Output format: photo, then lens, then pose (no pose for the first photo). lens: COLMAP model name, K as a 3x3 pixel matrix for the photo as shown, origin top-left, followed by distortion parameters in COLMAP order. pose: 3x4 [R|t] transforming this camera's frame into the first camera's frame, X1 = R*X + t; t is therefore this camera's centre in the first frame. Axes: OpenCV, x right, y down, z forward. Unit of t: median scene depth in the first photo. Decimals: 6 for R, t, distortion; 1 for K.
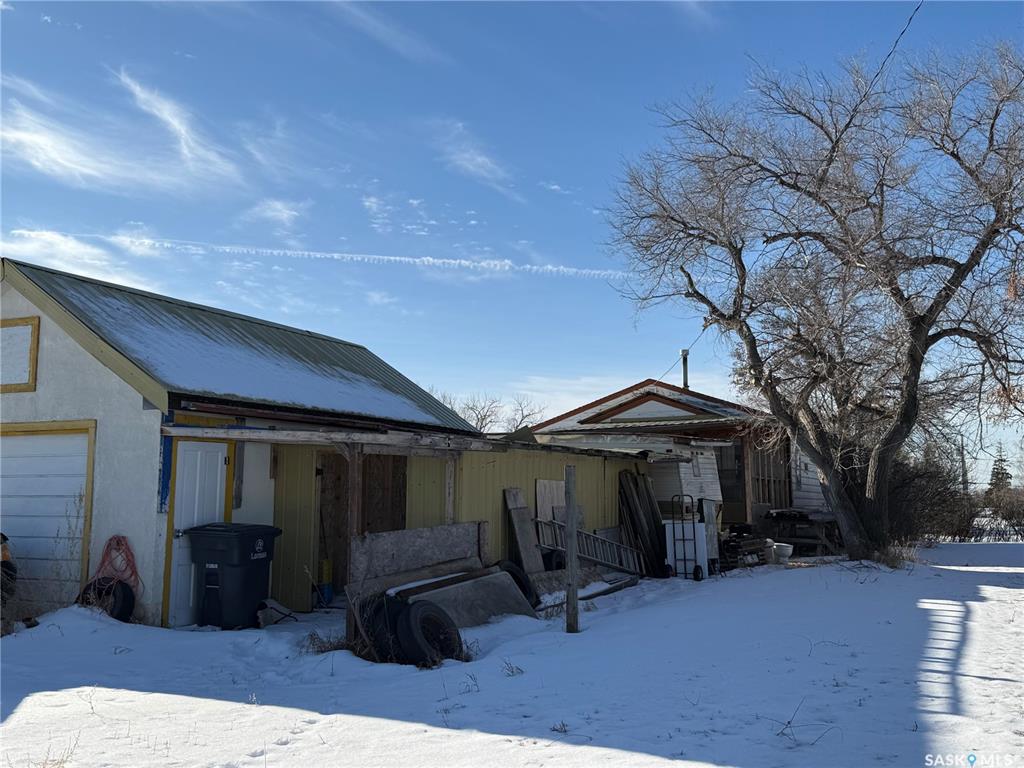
lens RADIAL K [[1007.5, 0, 512.0], [0, 1007.5, 384.0], [0, 0, 1]] dist [0.169633, -0.375569]
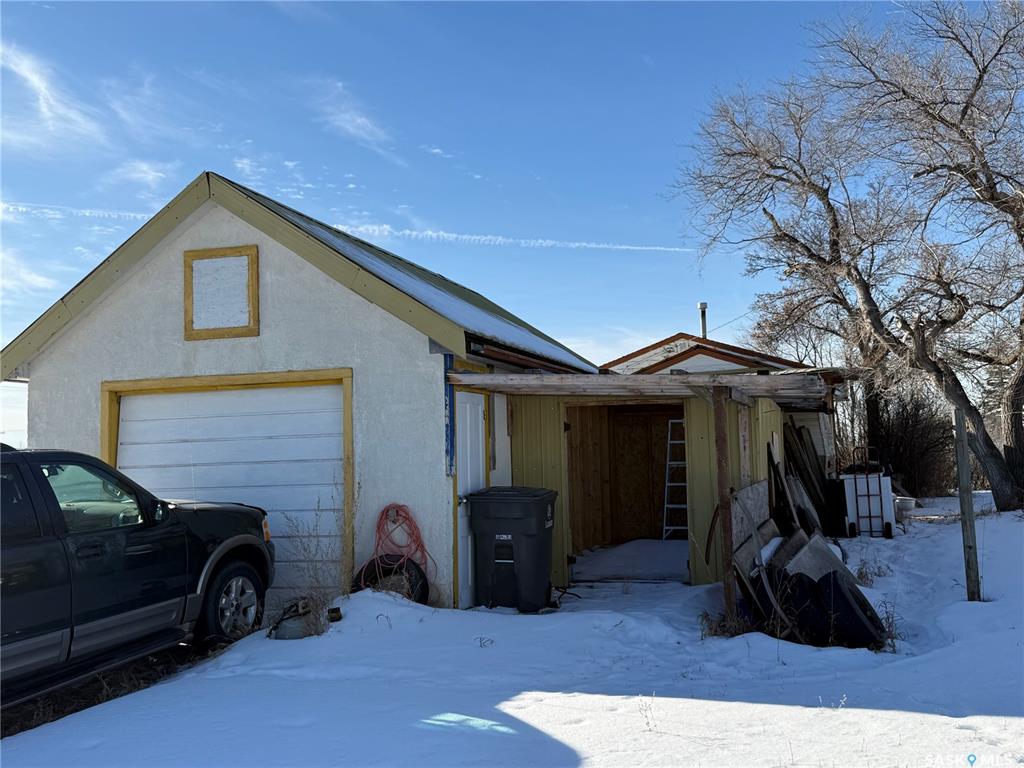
lens RADIAL K [[1007.5, 0, 512.0], [0, 1007.5, 384.0], [0, 0, 1]] dist [0.169633, -0.375569]
pose [[0.993207, -0.019213, 0.114762, -0.233925], [0.015344, 0.999287, 0.034503, 0.013620], [-0.115343, -0.032507, 0.992794, 0.105052]]
